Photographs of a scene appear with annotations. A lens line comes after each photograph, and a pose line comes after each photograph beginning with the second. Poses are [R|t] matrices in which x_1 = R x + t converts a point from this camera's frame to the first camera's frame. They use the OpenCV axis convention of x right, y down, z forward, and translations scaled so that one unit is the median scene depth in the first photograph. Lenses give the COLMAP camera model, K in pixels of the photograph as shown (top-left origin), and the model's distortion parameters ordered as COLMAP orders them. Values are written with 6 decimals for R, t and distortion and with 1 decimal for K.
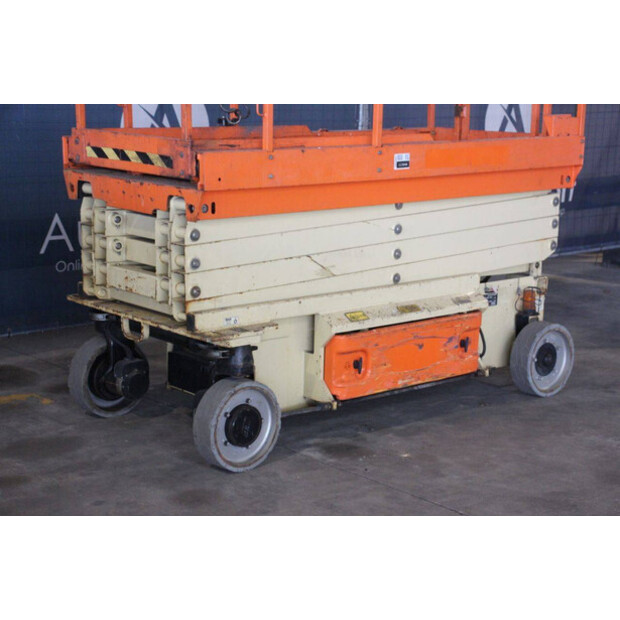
lens RADIAL K [[1177.2, 0, 322.9], [0, 1177.2, 297.6], [0, 0, 1]] dist [0.263741, 0.000000]
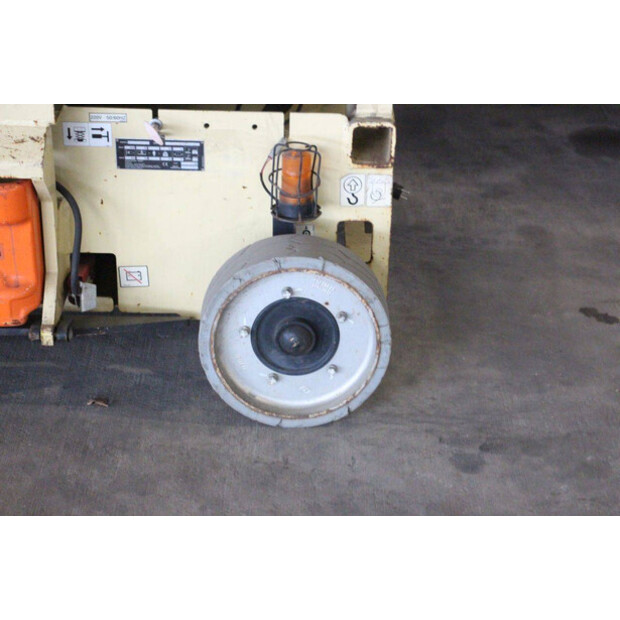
lens RADIAL K [[1485.2, 0, 310.7], [0, 1485.2, 310.3], [0, 0, 1]] dist [0.442441, 0.000000]
pose [[0.767098, 0.279475, -0.577455, 0.555222], [-0.131402, 0.949486, 0.284974, -0.112362], [0.627928, -0.142725, 0.765072, 0.751964]]
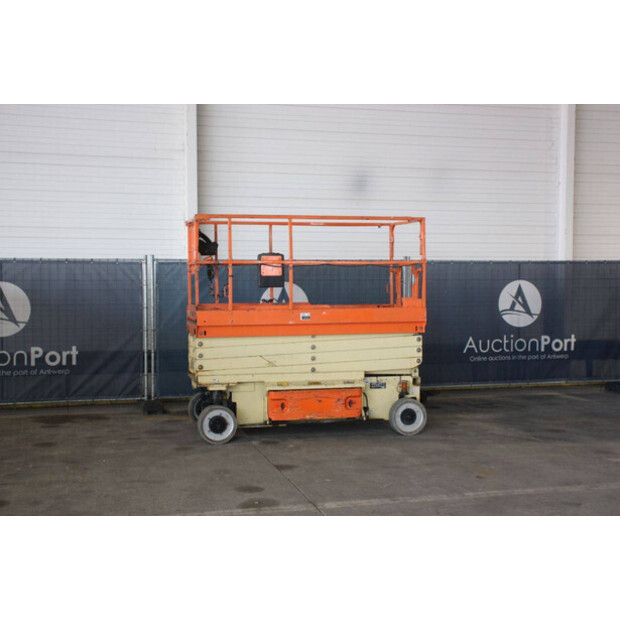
lens RADIAL K [[833.8, 0, 320.2], [0, 833.8, 307.3], [0, 0, 1]] dist [0.069133, 0.000000]
pose [[0.889003, -0.006370, -0.457857, 0.831879], [-0.065449, 0.987869, -0.140823, 0.091751], [0.453200, 0.155158, 0.877802, -0.395379]]
